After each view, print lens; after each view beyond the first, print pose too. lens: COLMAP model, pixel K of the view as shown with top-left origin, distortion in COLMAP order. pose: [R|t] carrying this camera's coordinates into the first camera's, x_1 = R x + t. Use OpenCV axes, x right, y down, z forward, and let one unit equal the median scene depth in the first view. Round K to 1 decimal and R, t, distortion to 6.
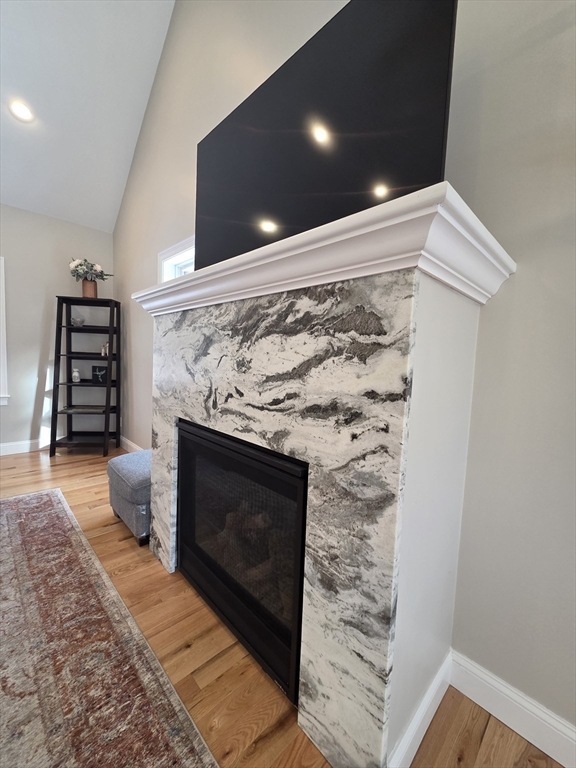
lens RADIAL K [[315.6, 0, 285.2], [0, 315.6, 381.4], [0, 0, 1]] dist [0.002376, -0.000270]
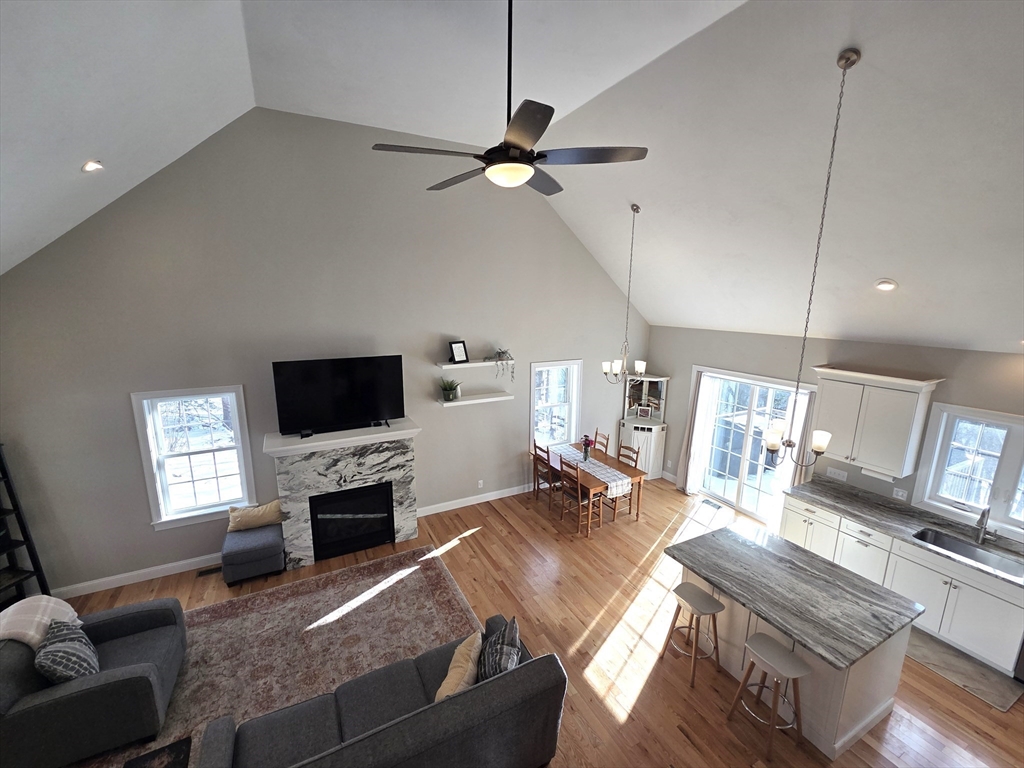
lens RADIAL K [[420.8, 0, 511.0], [0, 420.8, 381.6], [0, 0, 1]] dist [0.002376, -0.000270]
pose [[0.288742, -0.226778, 0.930161, -3.862907], [0.074379, 0.973919, 0.214358, -1.859114], [-0.954513, 0.007290, 0.298079, -1.916144]]
